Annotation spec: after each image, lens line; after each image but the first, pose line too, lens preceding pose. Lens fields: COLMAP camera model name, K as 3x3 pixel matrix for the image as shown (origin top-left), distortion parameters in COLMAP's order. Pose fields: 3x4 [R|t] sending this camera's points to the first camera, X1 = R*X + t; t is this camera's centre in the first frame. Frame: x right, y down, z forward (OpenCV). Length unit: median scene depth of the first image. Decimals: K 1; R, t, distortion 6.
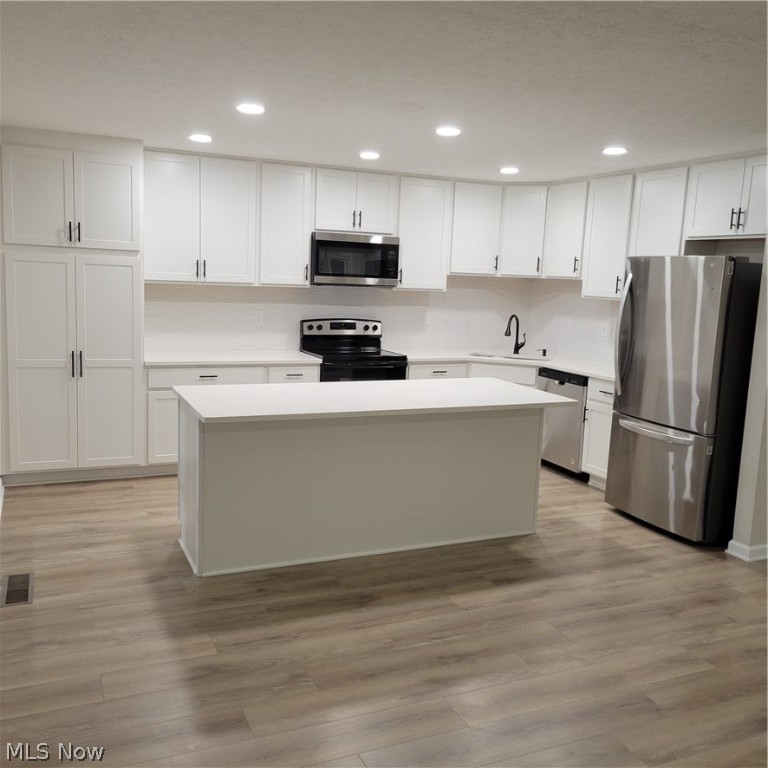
lens RADIAL K [[760.8, 0, 379.7], [0, 760.8, 376.3], [0, 0, 1]] dist [0.052799, -0.016652]
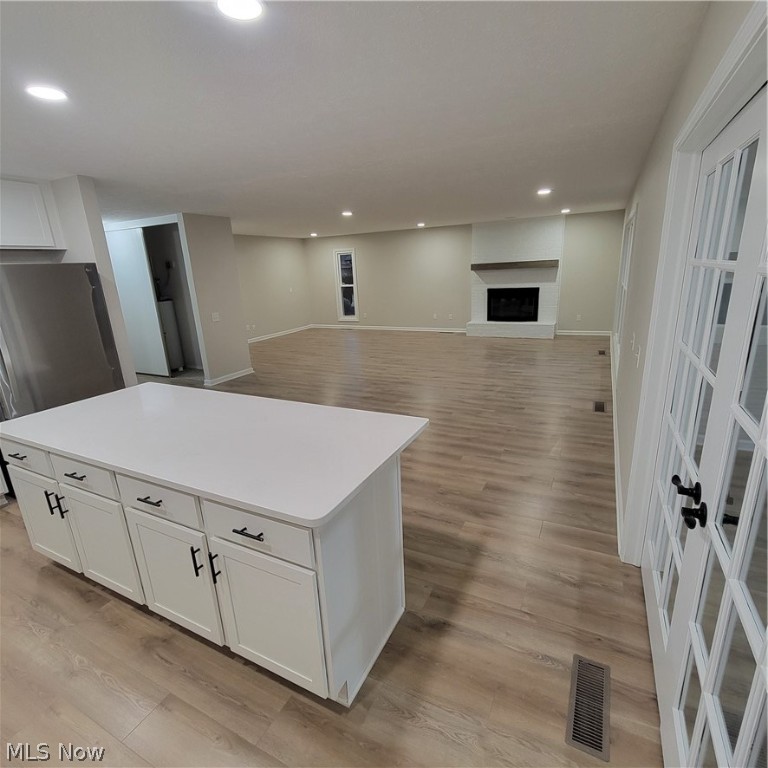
lens RADIAL K [[415.2, 0, 384.0], [0, 415.2, 384.0], [0, 0, 1]] dist [0.002371, -0.000176]
pose [[-0.627492, -0.224128, 0.745668, -0.368773], [0.127662, 0.915100, 0.382484, -0.133367], [-0.768086, 0.335199, -0.545606, 0.814048]]
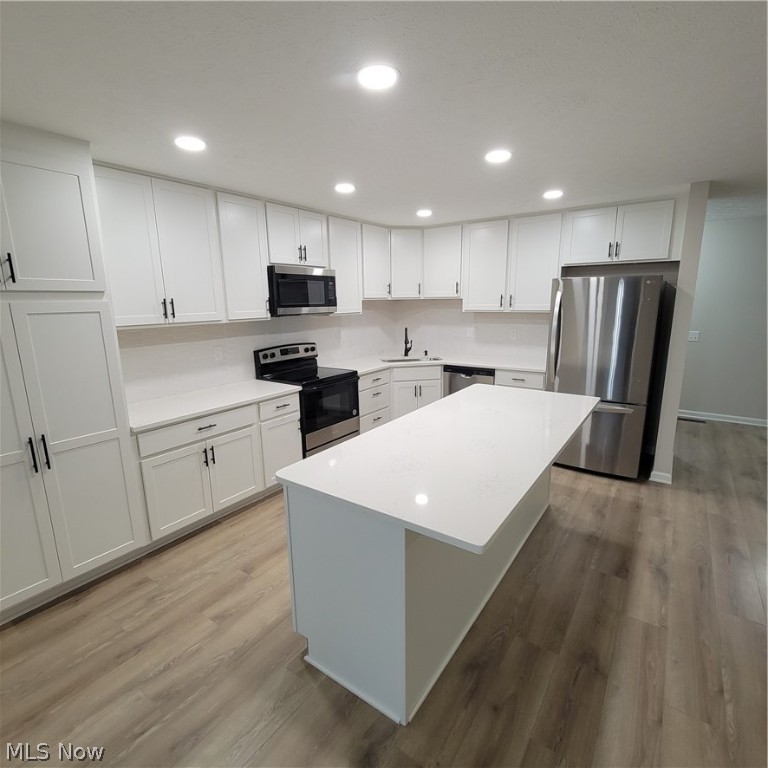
lens RADIAL K [[415.2, 0, 384.0], [0, 415.2, 384.0], [0, 0, 1]] dist [0.002371, -0.000176]
pose [[0.856057, -0.155704, 0.492871, -0.271095], [0.118719, 0.987286, 0.105695, -0.075369], [-0.503062, -0.031968, 0.863659, 0.450859]]
